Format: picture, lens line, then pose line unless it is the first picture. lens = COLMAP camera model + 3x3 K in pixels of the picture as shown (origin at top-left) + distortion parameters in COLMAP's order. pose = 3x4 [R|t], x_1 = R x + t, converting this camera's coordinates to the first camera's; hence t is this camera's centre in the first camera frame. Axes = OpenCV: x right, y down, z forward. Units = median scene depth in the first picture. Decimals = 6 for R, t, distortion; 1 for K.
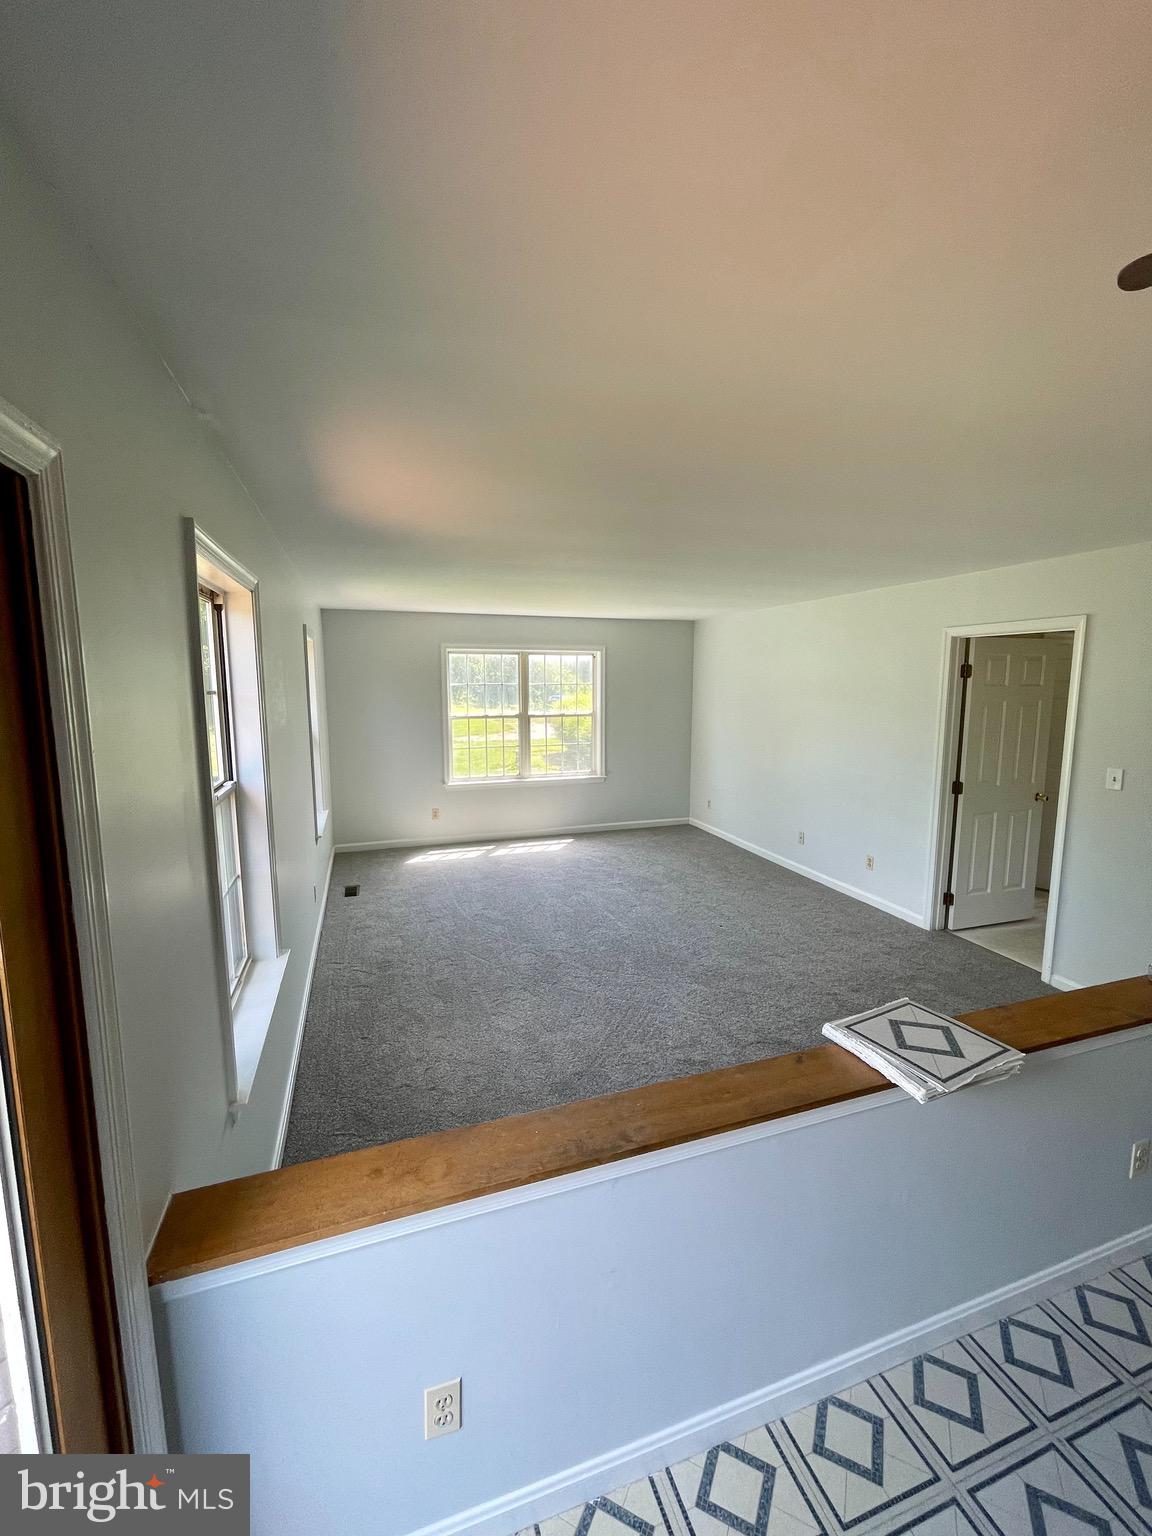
lens RADIAL K [[627.9, 0, 576.0], [0, 627.9, 768.0], [0, 0, 1]] dist [0.001112, 0.000152]
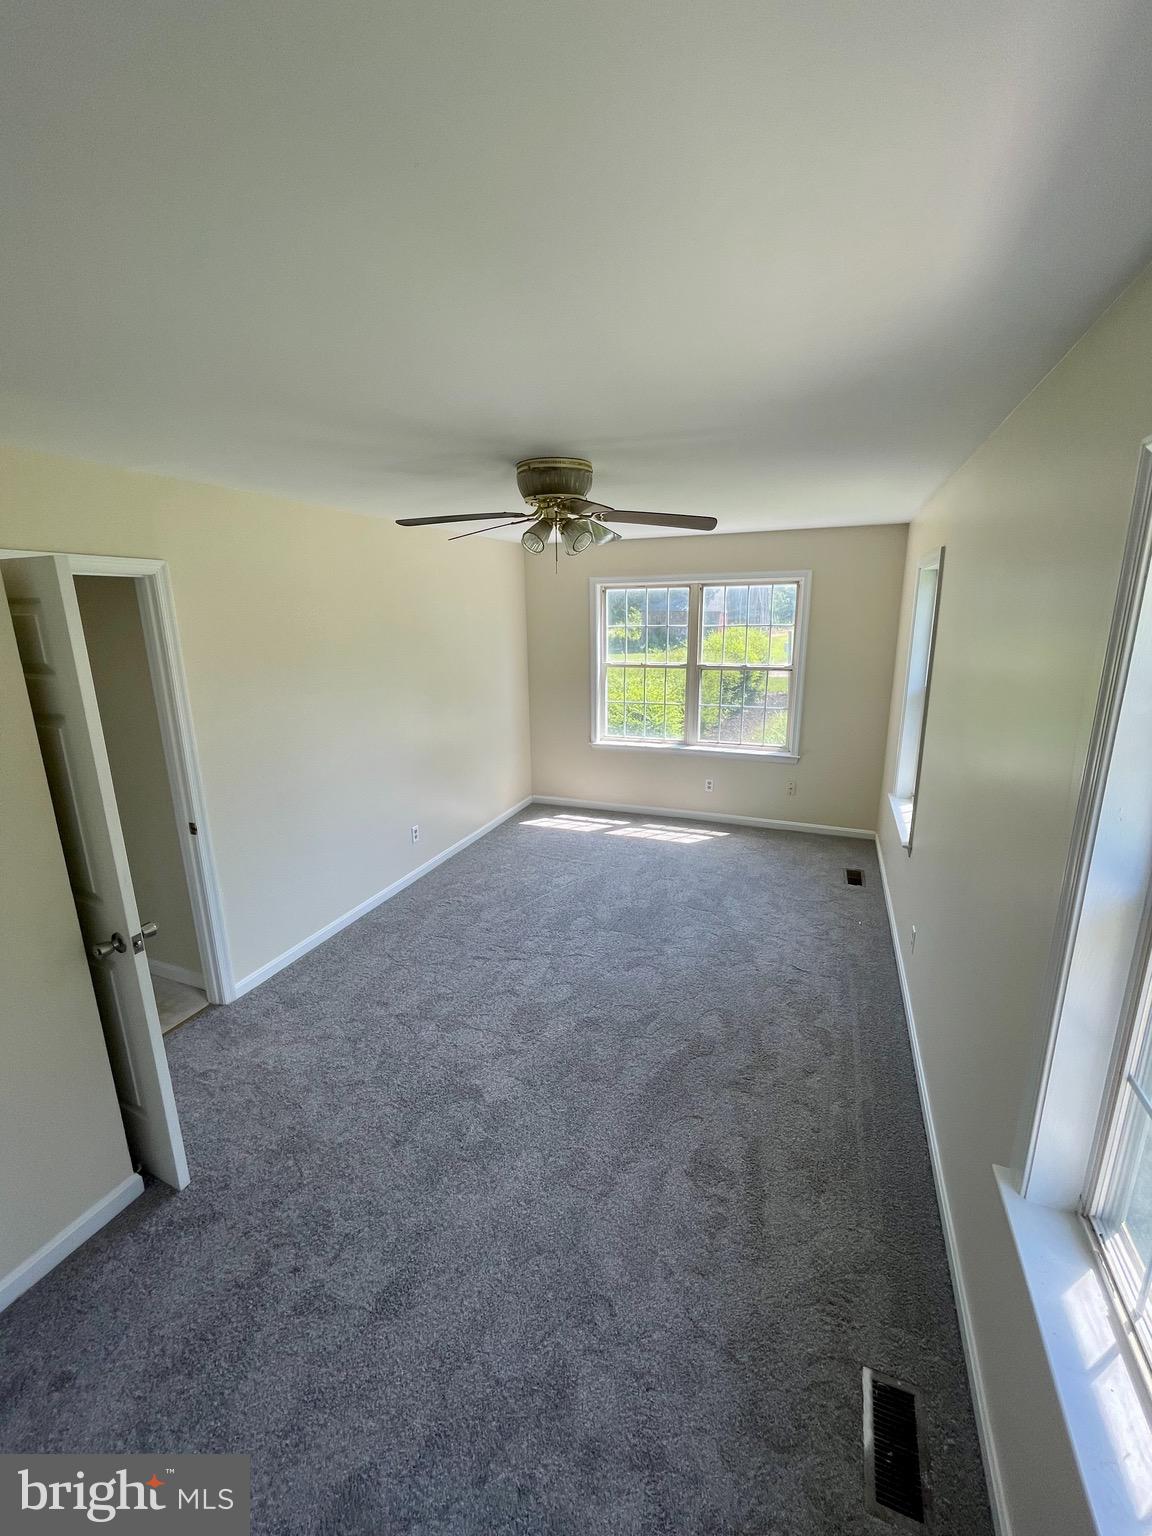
lens RADIAL K [[627.9, 0, 576.0], [0, 627.9, 768.0], [0, 0, 1]] dist [0.001112, 0.000152]
pose [[0.758150, 0.144582, -0.635850, 0.326101], [-0.079037, 0.988295, 0.130484, -0.049014], [0.647273, -0.048670, 0.760703, 0.305734]]
